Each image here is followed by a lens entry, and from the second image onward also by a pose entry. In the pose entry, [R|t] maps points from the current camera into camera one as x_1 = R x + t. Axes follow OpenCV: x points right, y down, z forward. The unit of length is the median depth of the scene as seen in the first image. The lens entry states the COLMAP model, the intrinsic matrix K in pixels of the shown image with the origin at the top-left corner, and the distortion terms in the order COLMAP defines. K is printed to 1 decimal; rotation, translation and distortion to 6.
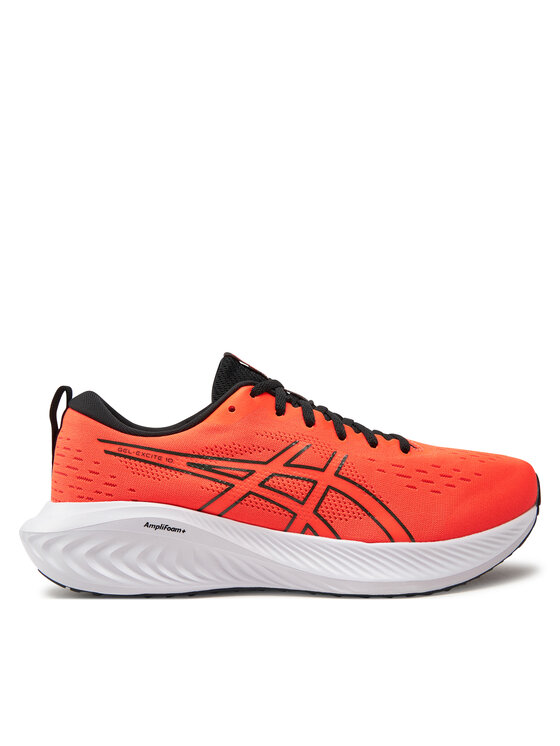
lens RADIAL K [[724.8, 0, 280.0], [0, 724.8, 373.0], [0, 0, 1]] dist [-0.071284, 0.002460]
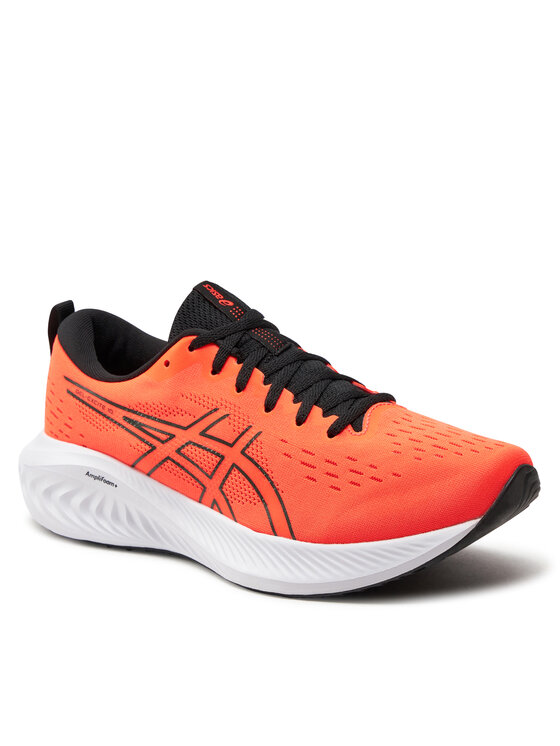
lens RADIAL K [[2197.3, 0, 280.0], [0, 2197.3, 373.0], [0, 0, 1]] dist [0.048356, 0.146941]
pose [[0.758683, 0.136069, -0.637091, 1.876342], [0.080796, 0.950741, 0.299273, -0.784833], [0.646430, -0.278528, 0.710317, -0.913766]]
